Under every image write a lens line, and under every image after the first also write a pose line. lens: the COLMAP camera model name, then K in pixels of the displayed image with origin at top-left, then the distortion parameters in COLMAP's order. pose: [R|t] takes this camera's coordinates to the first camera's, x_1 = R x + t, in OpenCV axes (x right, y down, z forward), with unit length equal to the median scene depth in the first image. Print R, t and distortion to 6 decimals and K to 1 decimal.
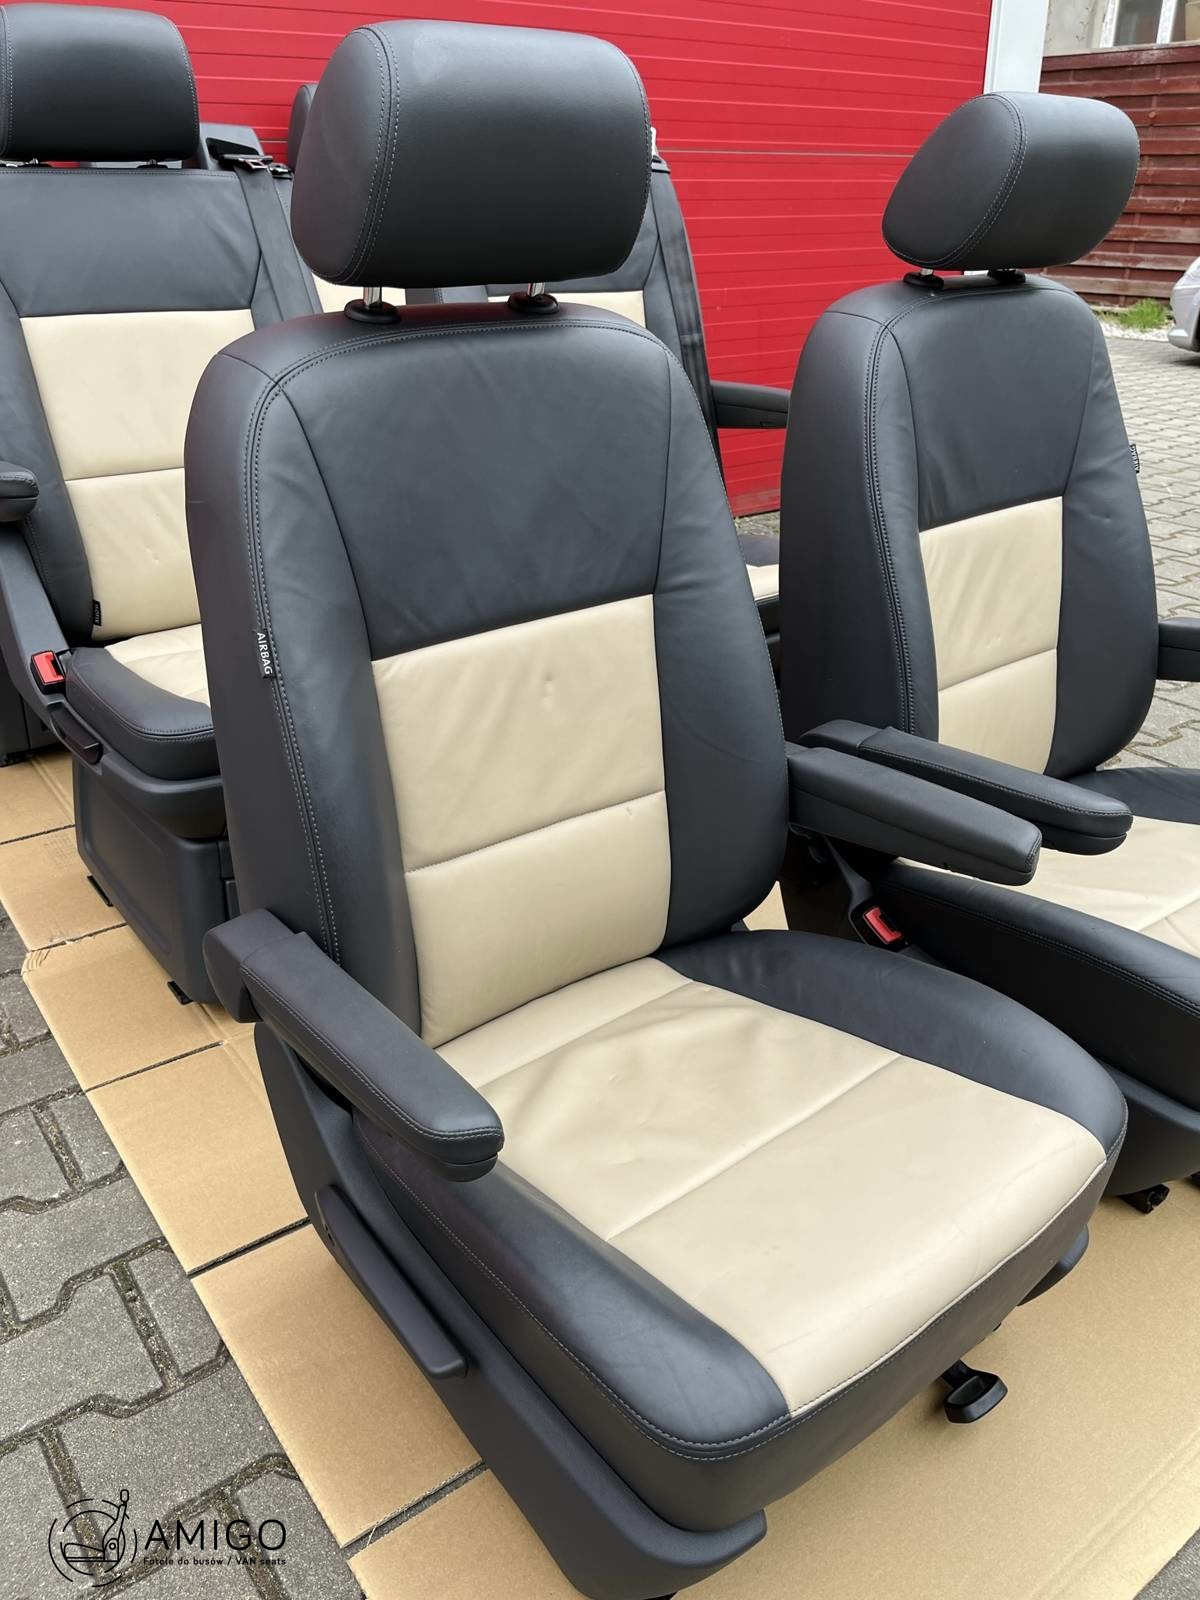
lens RADIAL K [[1216.9, 0, 589.7], [0, 1216.9, 803.8], [0, 0, 1]] dist [0.063731, -0.093988]
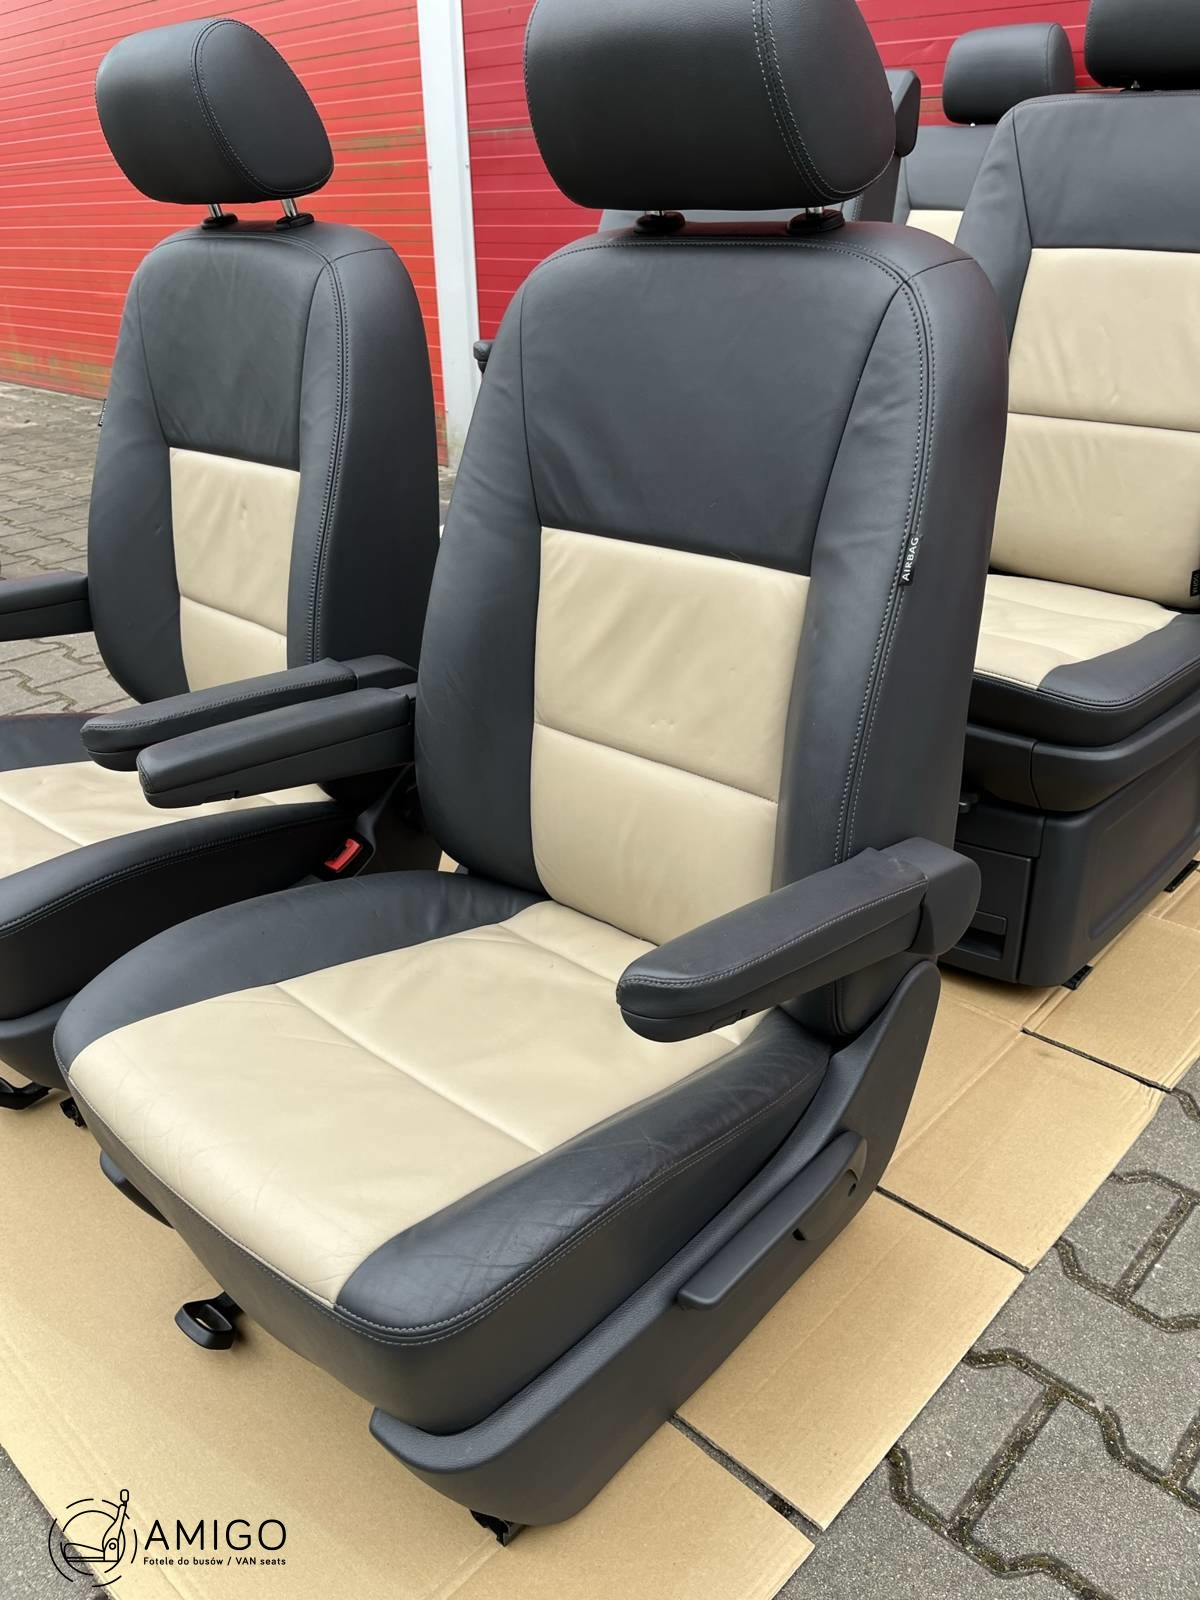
lens RADIAL K [[1216.9, 0, 593.5], [0, 1216.9, 809.6], [0, 0, 1]] dist [0.063731, -0.093988]
pose [[0.165681, 0.440667, -0.882249, 1.353314], [-0.414990, 0.842702, 0.342982, -0.441103], [0.894613, 0.309299, 0.322492, 1.006765]]
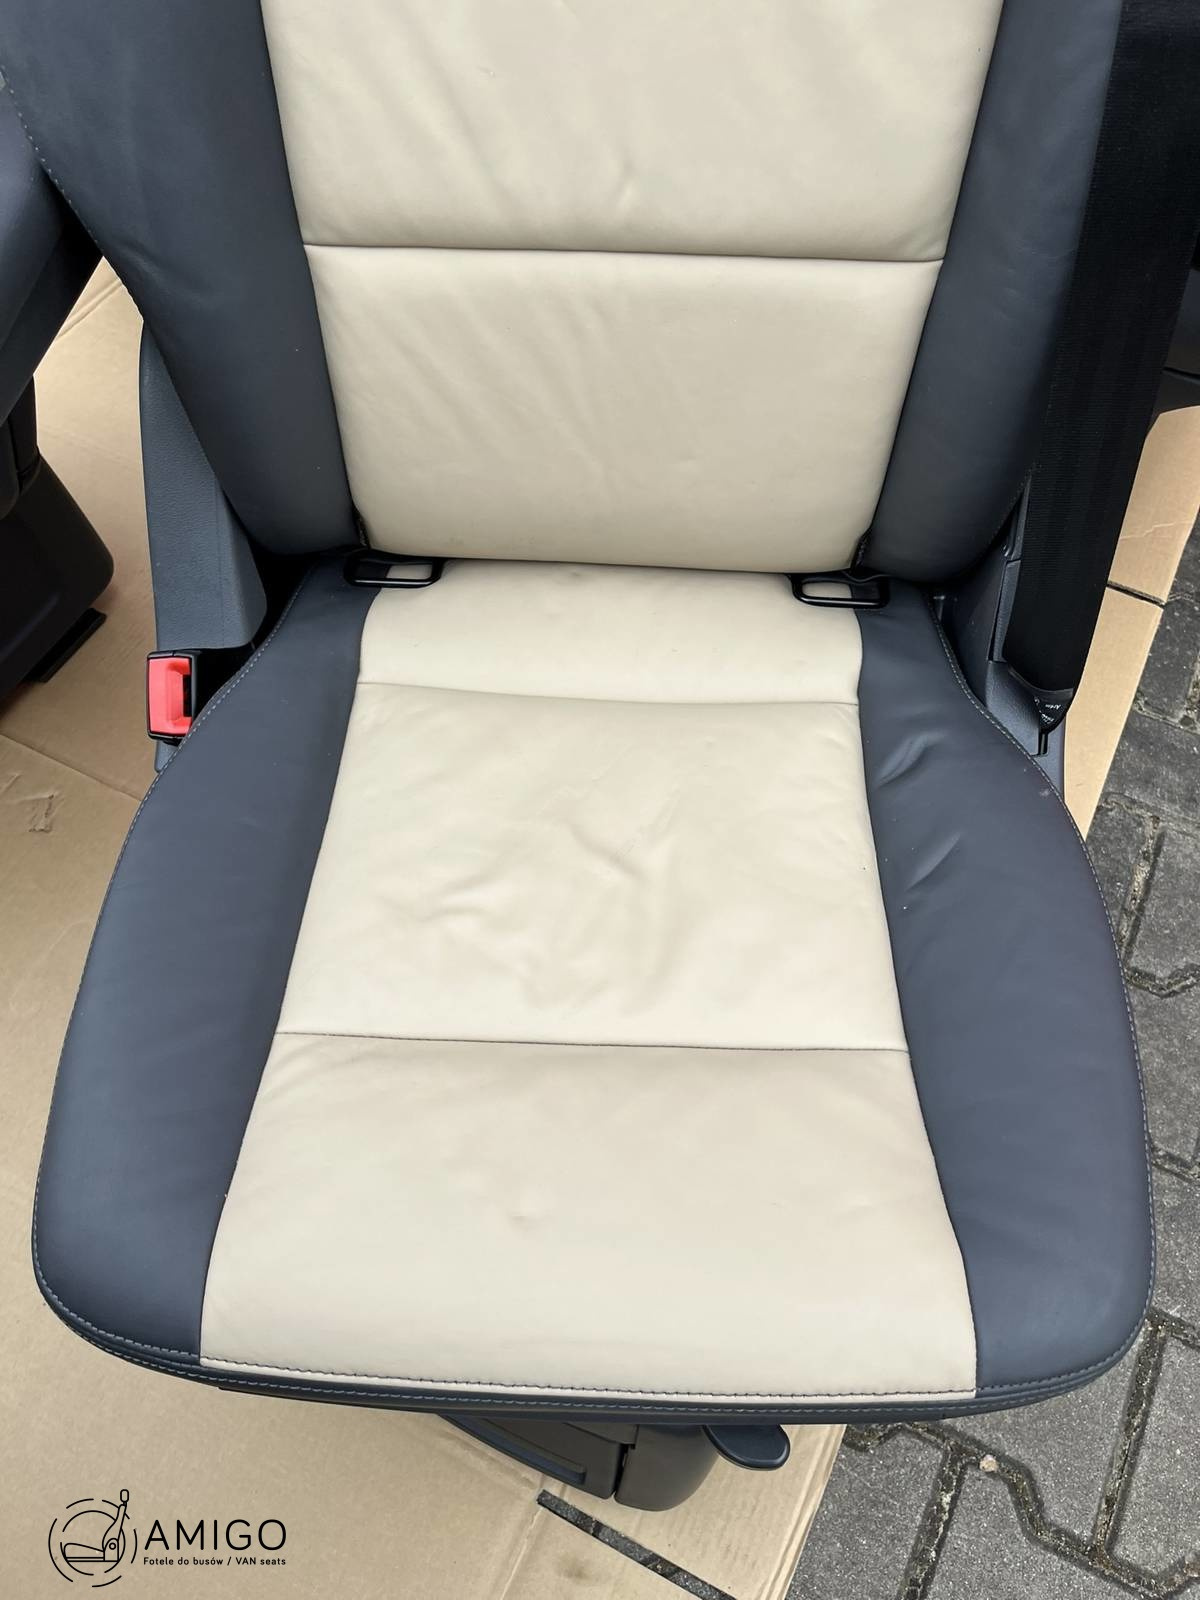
lens RADIAL K [[1216.9, 0, 583.1], [0, 1216.9, 803.3], [0, 0, 1]] dist [0.063731, -0.093988]
pose [[0.452115, 0.754967, -0.474992, 0.430355], [-0.413460, 0.649244, 0.638383, -0.754243], [0.790343, -0.092232, 0.605682, 1.508939]]
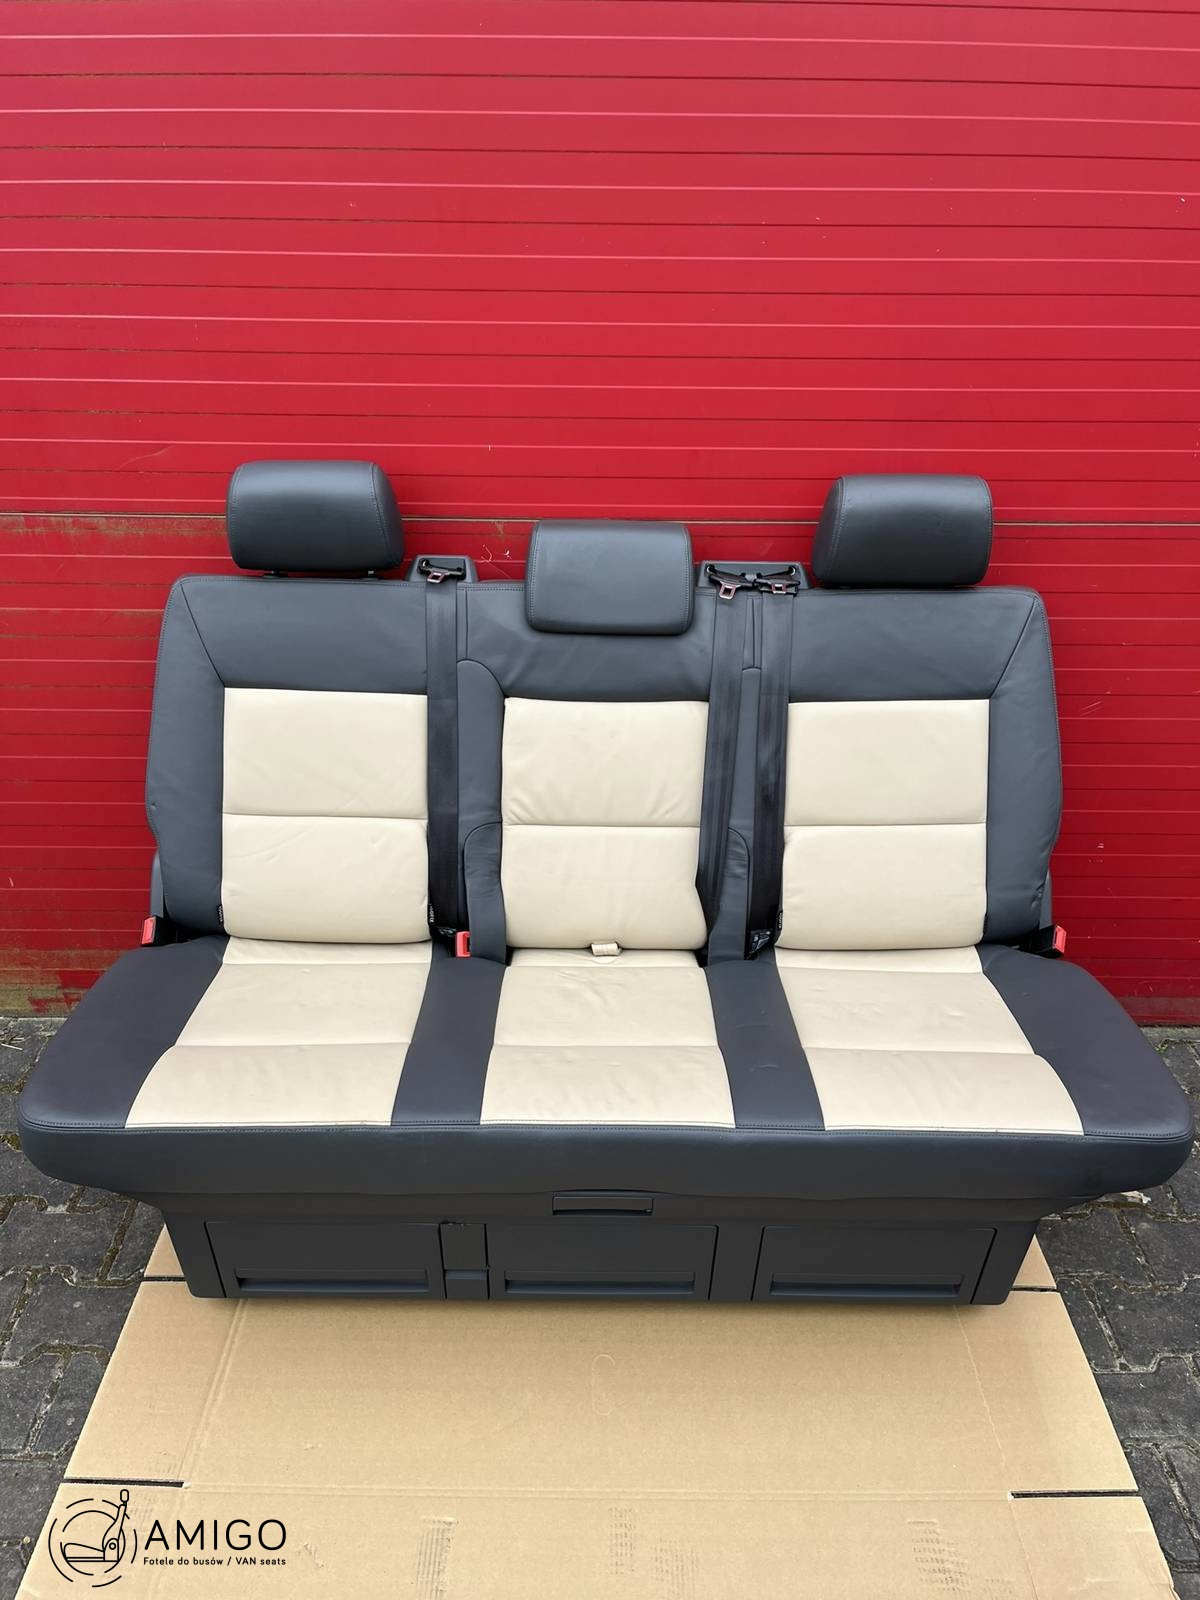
lens RADIAL K [[1216.9, 0, 607.6], [0, 1216.9, 782.0], [0, 0, 1]] dist [0.063731, -0.093988]
pose [[0.811398, 0.272144, -0.517272, 0.182204], [-0.268221, 0.959674, 0.084165, -1.033160], [0.519317, 0.070452, 0.851672, 0.779217]]
